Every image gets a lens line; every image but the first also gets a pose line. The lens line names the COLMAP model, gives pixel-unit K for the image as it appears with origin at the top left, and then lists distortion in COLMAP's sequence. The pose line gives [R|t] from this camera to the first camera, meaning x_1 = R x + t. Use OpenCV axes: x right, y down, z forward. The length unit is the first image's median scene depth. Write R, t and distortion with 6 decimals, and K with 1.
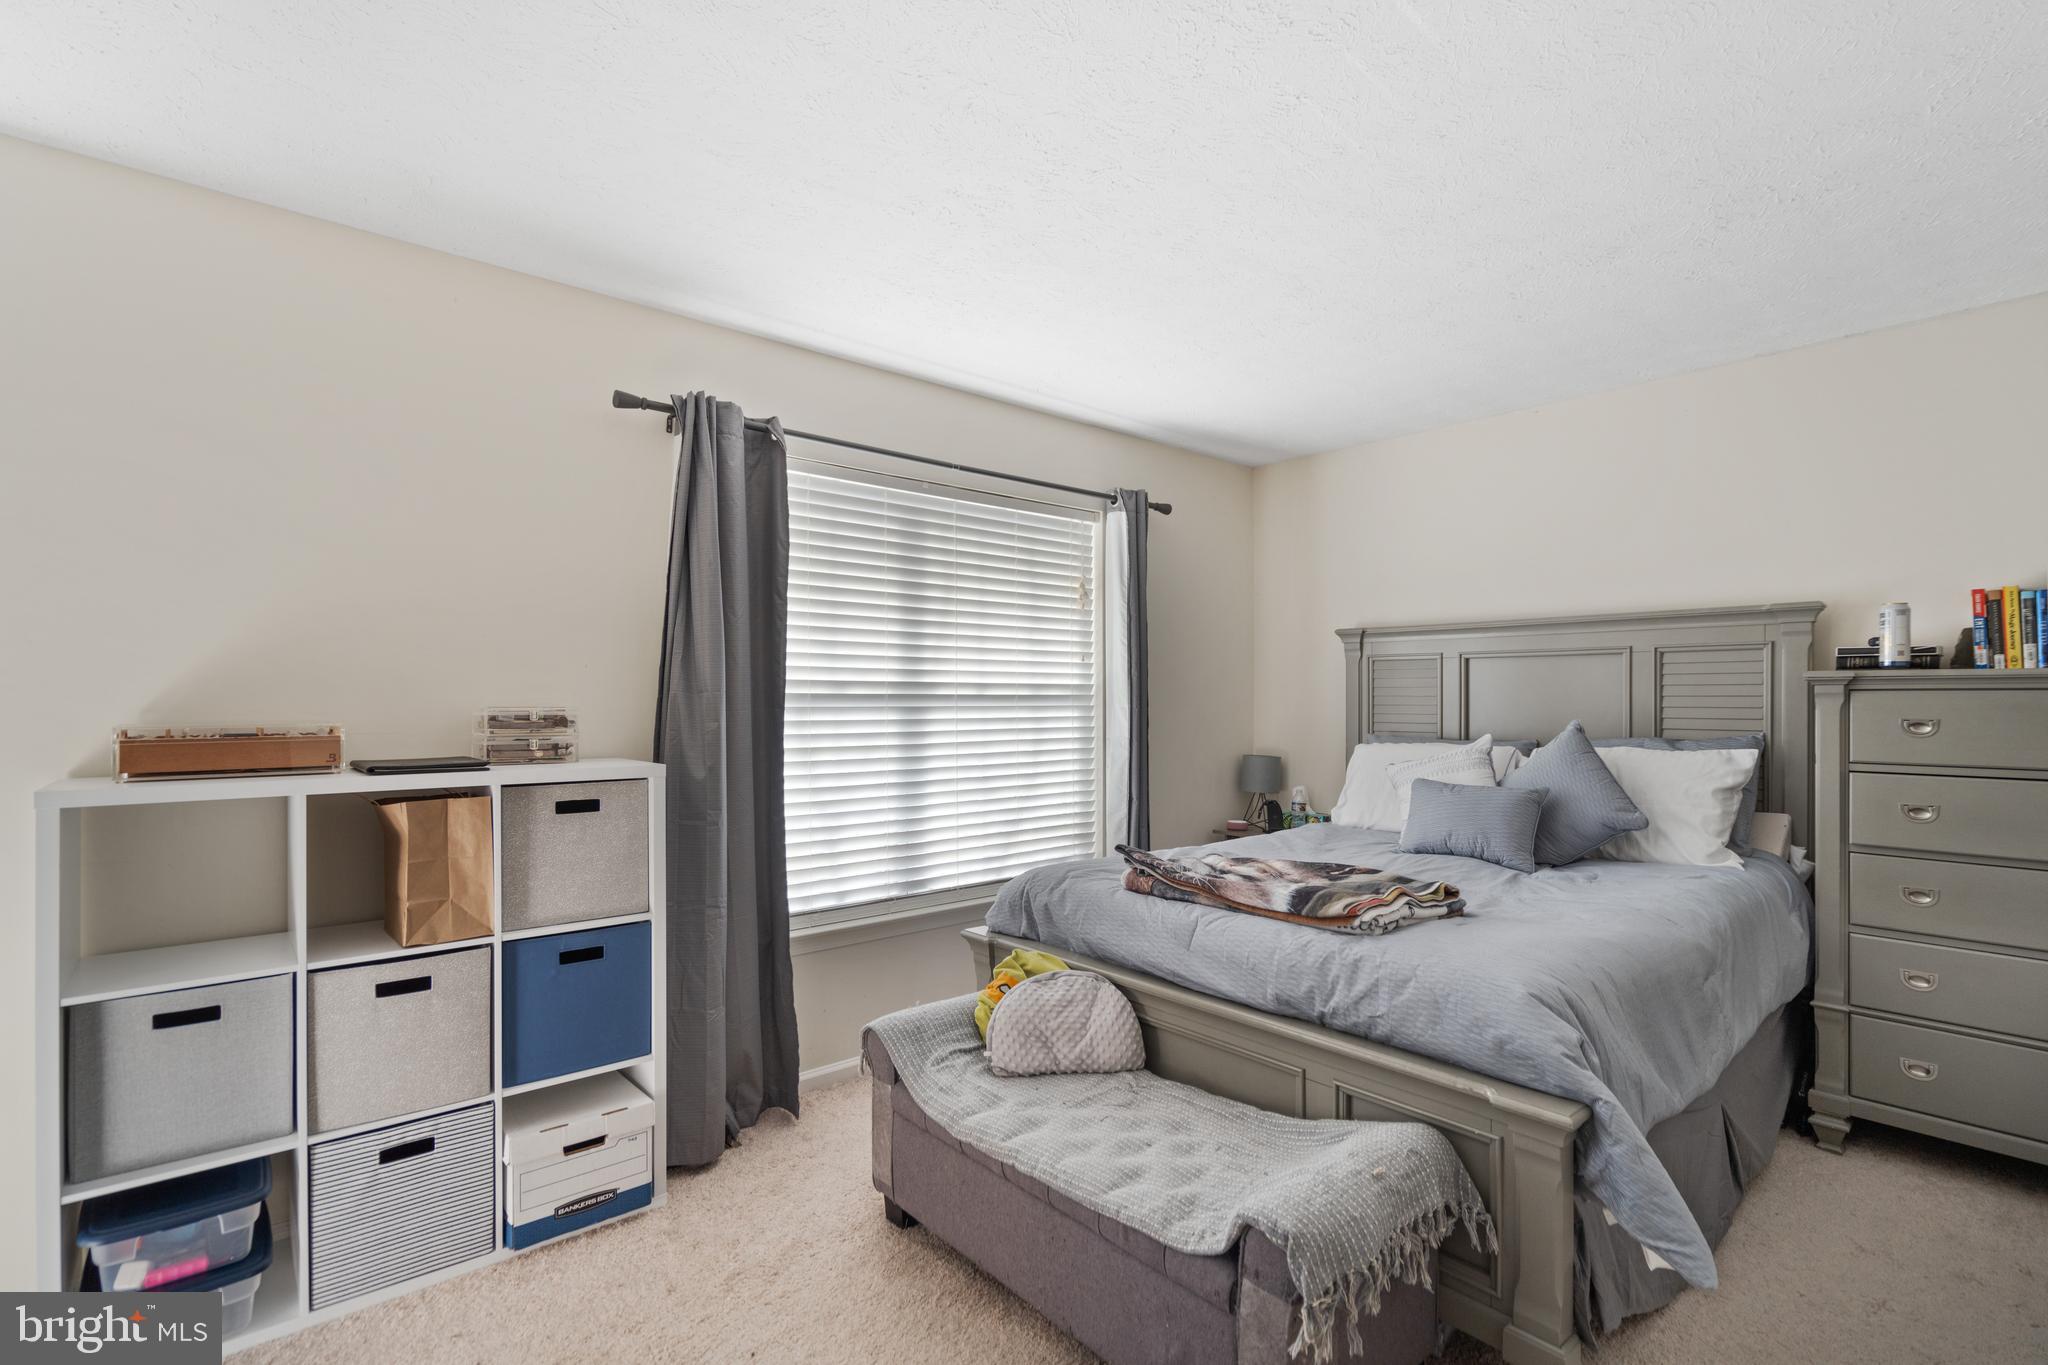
lens RADIAL K [[949.8, 0, 1013.3], [0, 949.8, 696.5], [0, 0, 1]] dist [-0.003230, 0.000720]
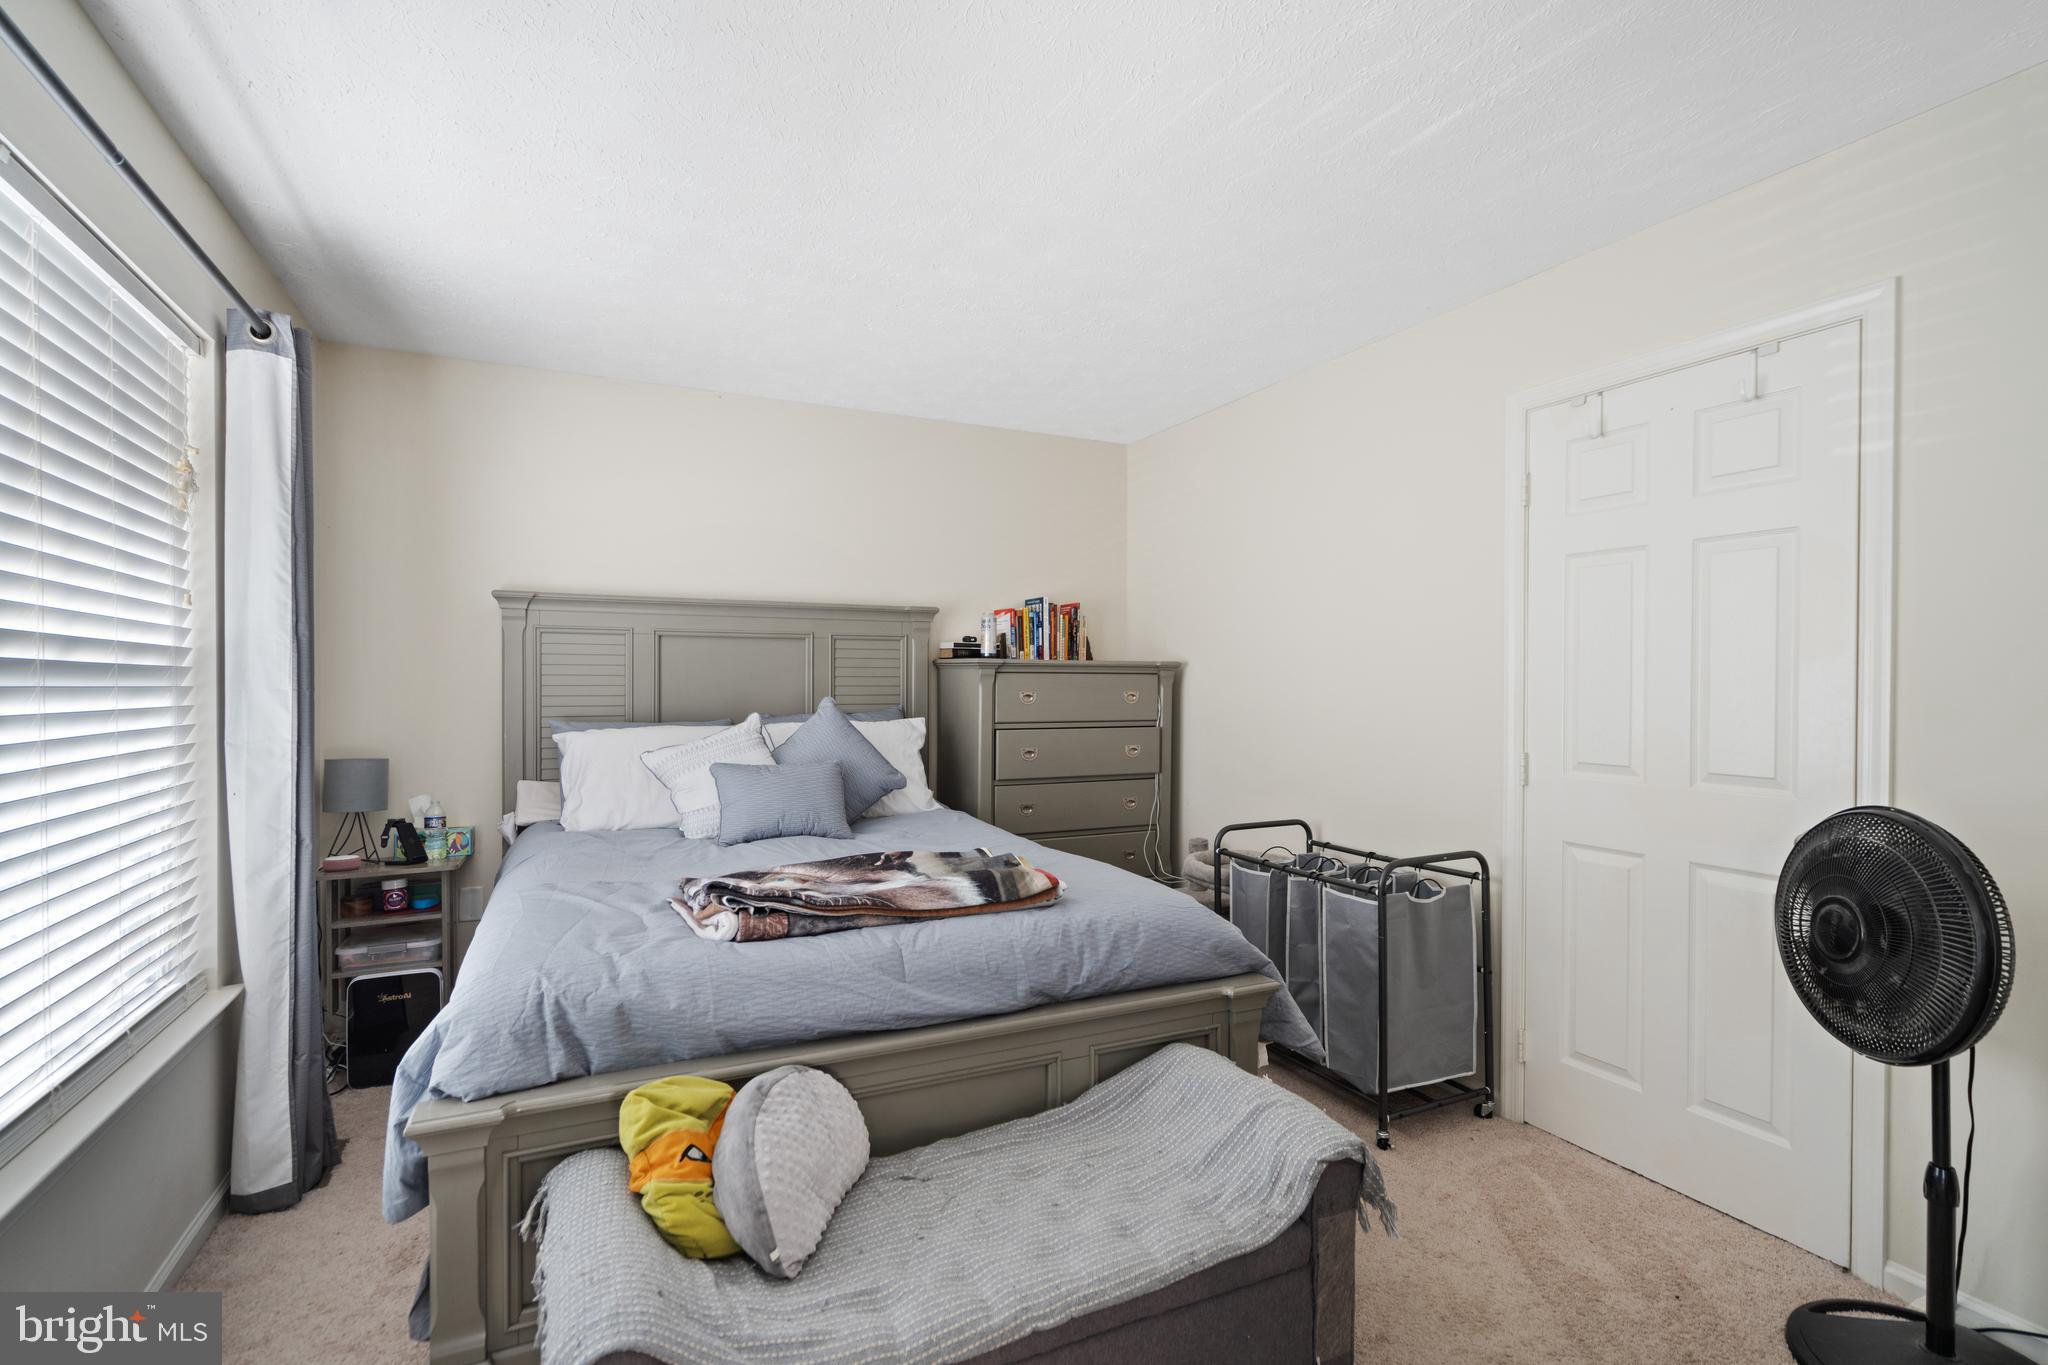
lens RADIAL K [[949.8, 0, 1013.3], [0, 949.8, 696.5], [0, 0, 1]] dist [-0.003230, 0.000720]
pose [[0.266034, -0.011345, 0.963897, -0.505878], [-0.001701, 0.999924, 0.012239, 0.012512], [-0.963962, -0.004896, 0.265994, 0.622093]]
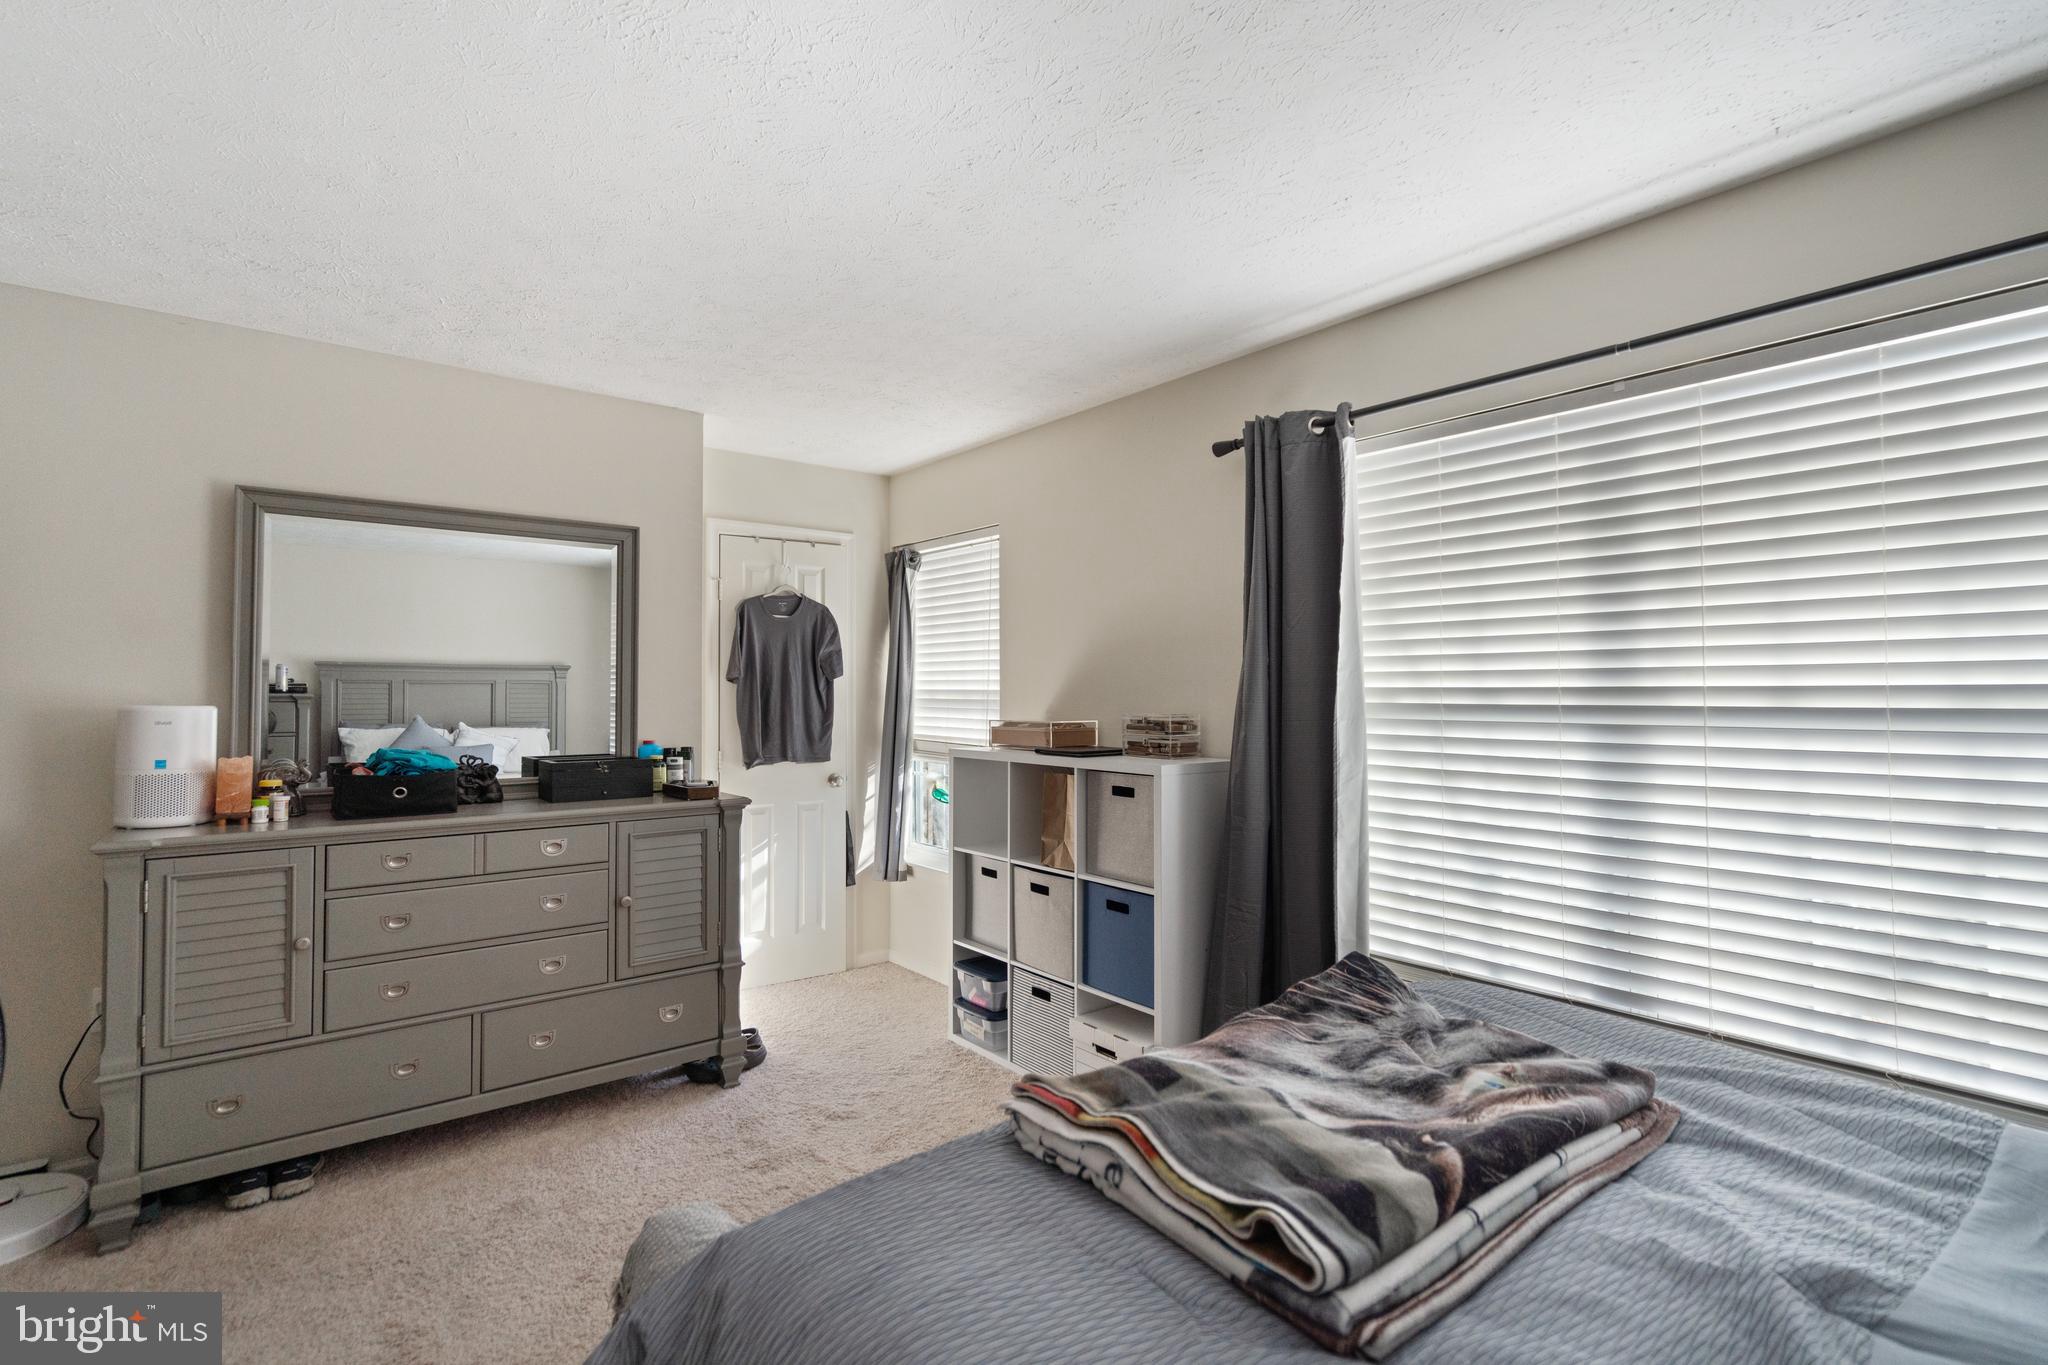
lens RADIAL K [[942.5, 0, 1024.0], [0, 942.5, 682.5], [0, 0, 1]] dist [-0.002532, -0.000119]
pose [[-0.026873, -0.017639, -0.999483, 0.753650], [-0.001097, 0.999844, -0.017616, -0.009044], [0.999638, 0.000623, -0.026888, 0.816142]]
